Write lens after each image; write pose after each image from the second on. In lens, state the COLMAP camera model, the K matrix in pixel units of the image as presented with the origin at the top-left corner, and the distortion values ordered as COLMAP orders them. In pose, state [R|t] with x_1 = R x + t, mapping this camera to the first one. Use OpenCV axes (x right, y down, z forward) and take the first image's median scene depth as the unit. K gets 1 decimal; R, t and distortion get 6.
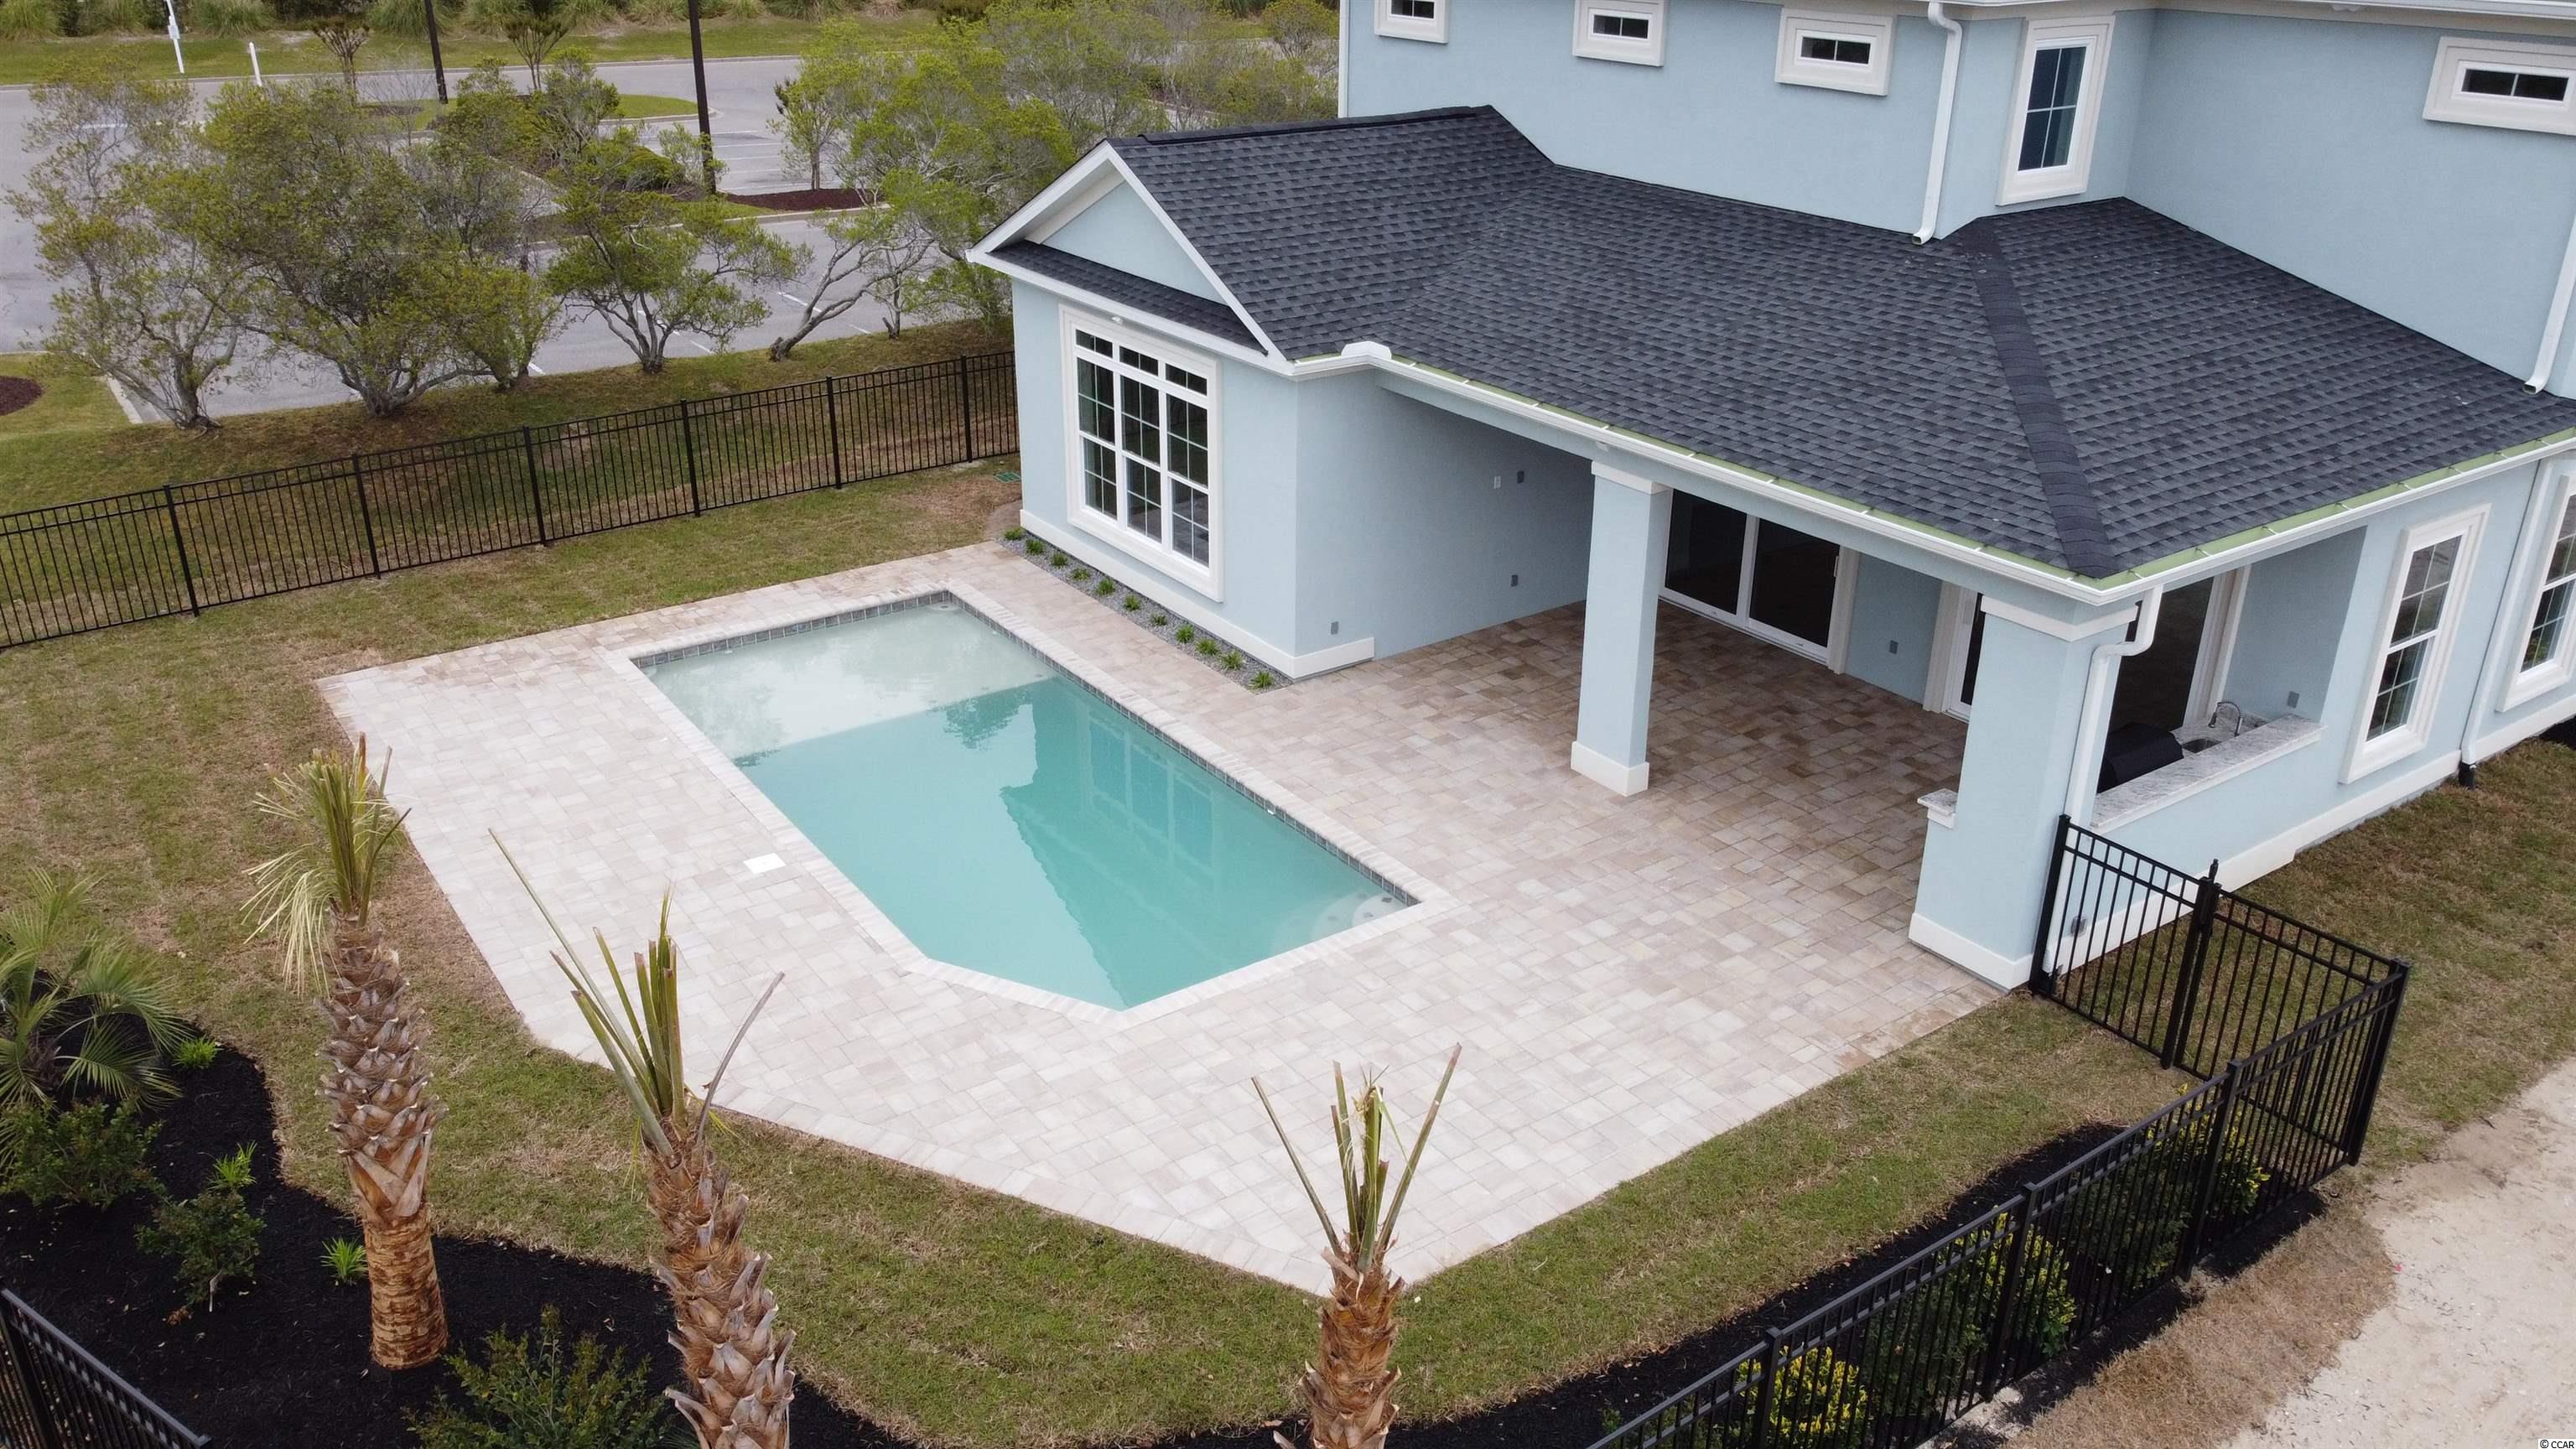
lens RADIAL K [[1943.3, 0, 1287.3], [0, 1943.3, 724.5], [0, 0, 1]] dist [-0.000212, -0.001429]
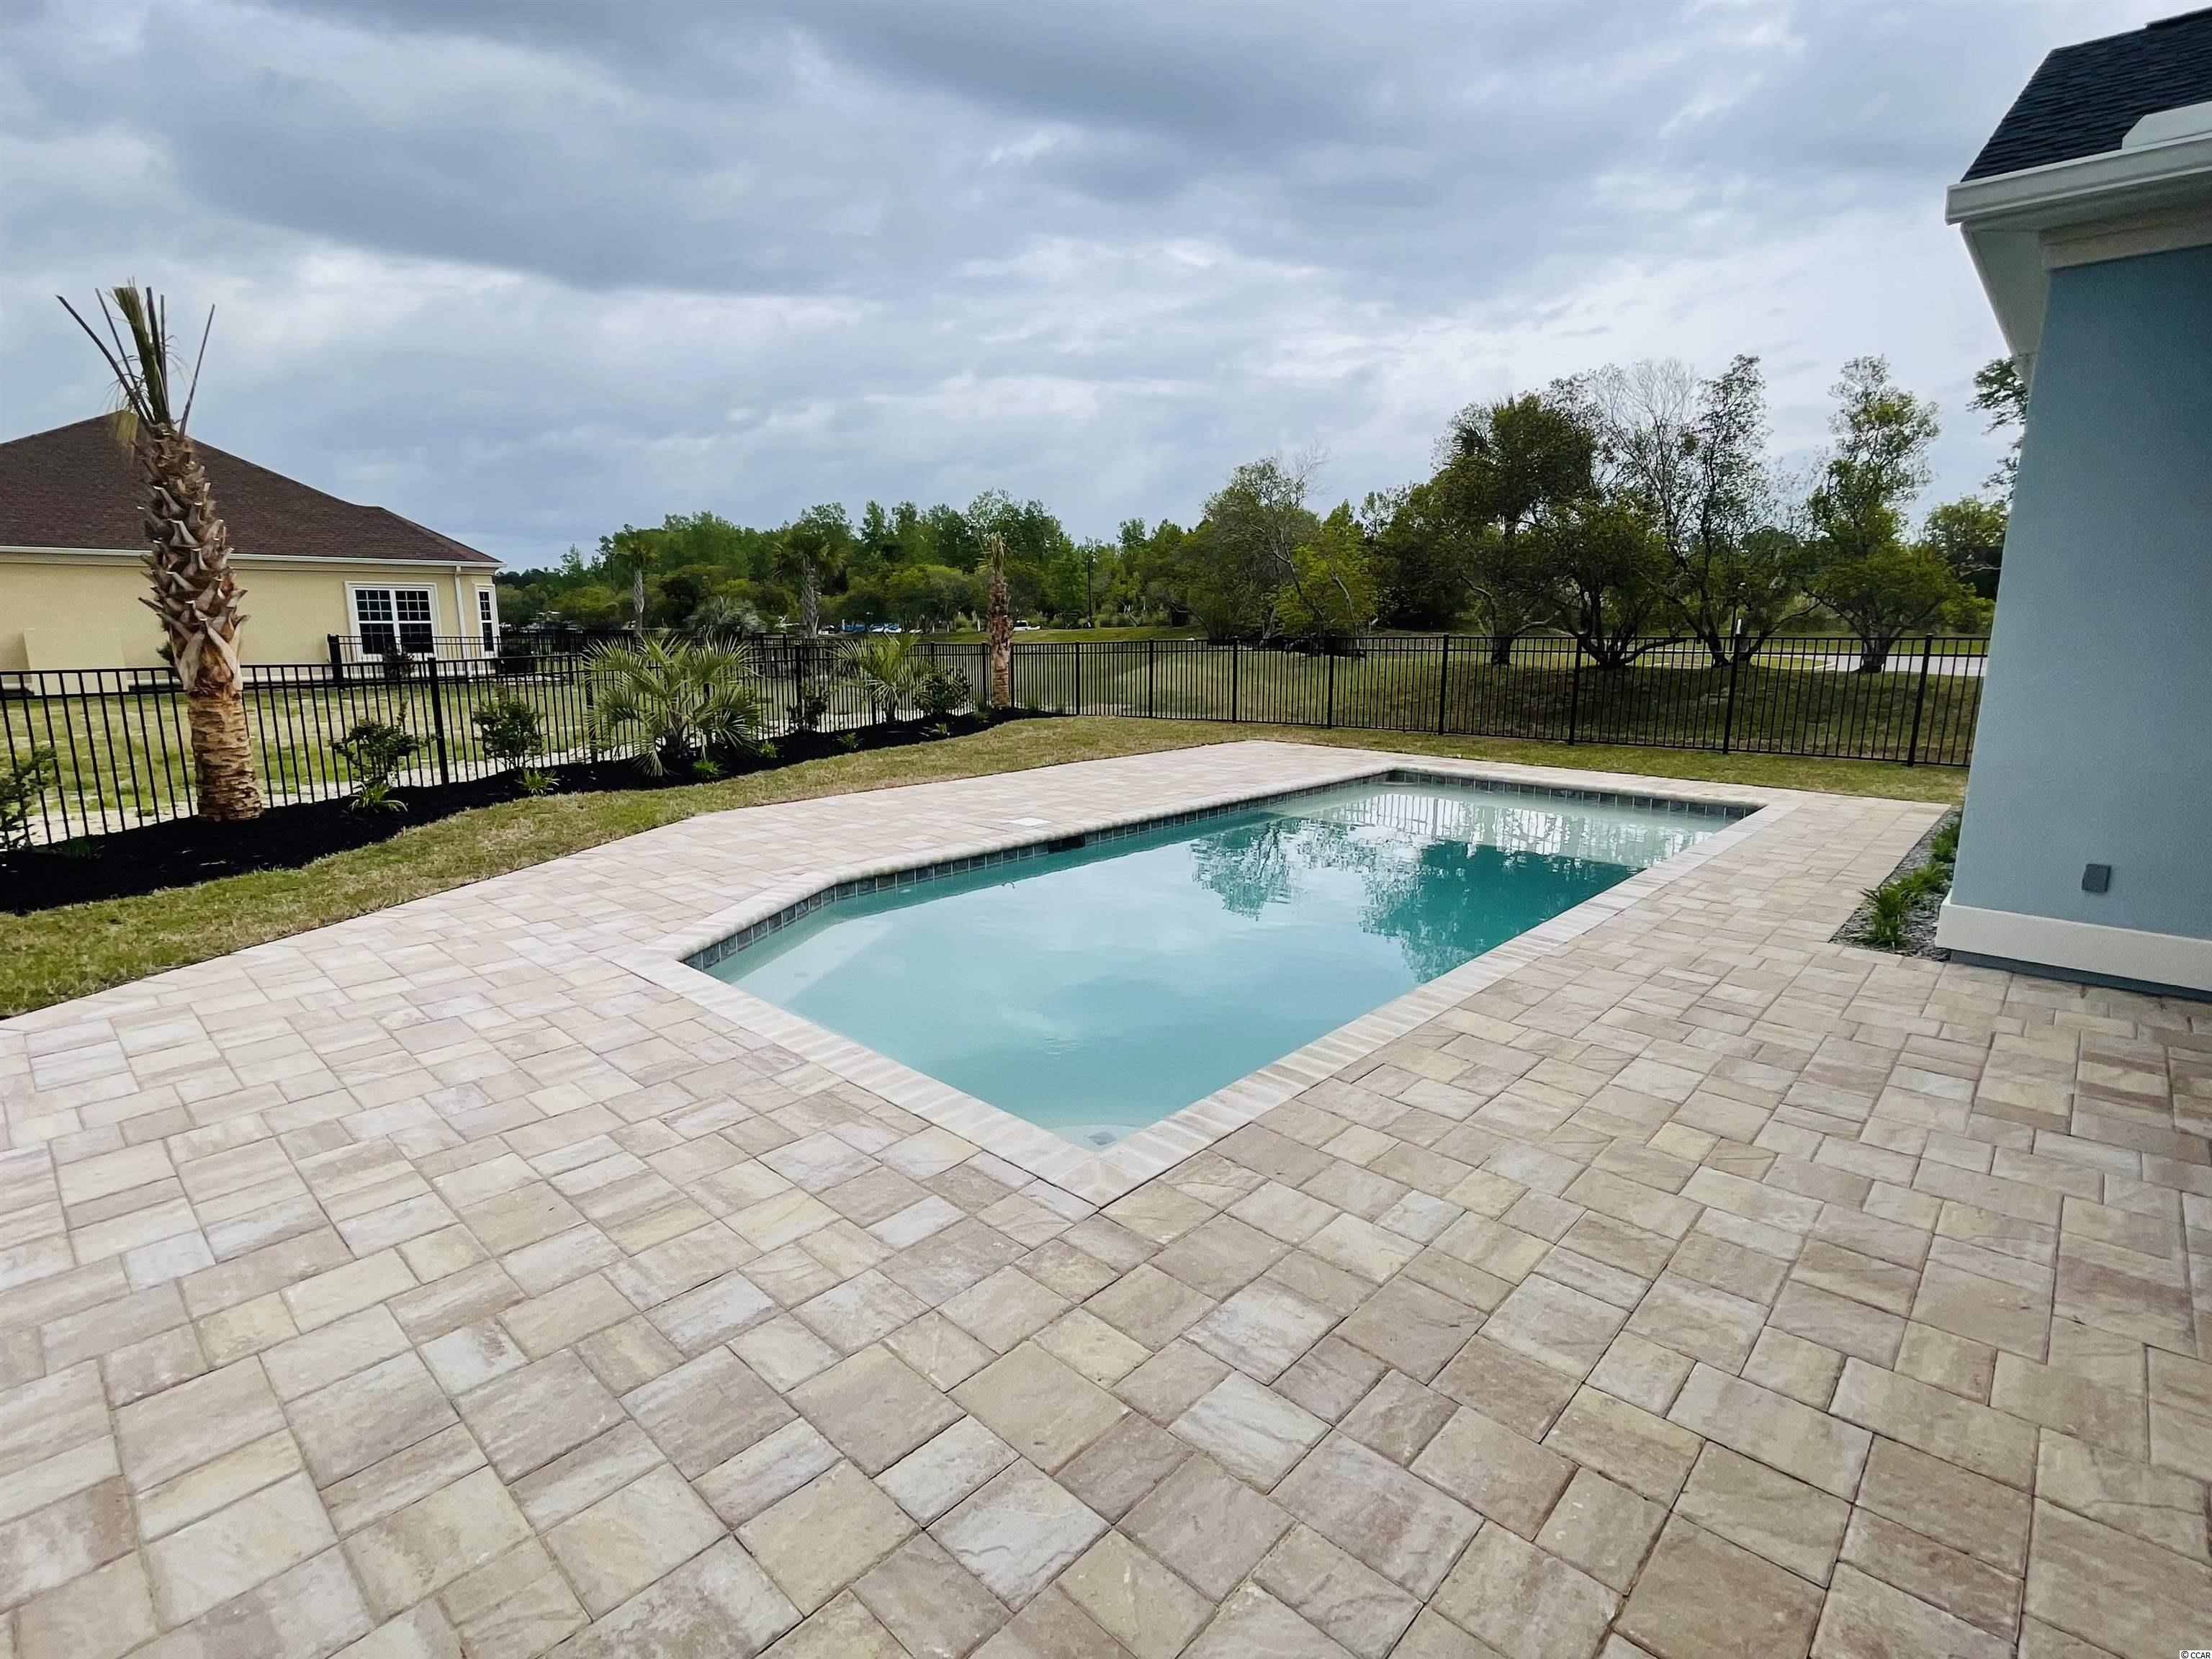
lens RADIAL K [[1076.2, 0, 1105.8], [0, 1076.2, 822.1], [0, 0, 1]] dist [-0.004151, 0.000906]
pose [[0.208041, 0.179738, -0.961464, 0.249522], [-0.405966, 0.910174, 0.082307, 0.011822], [0.889894, 0.373198, 0.262321, 0.865113]]
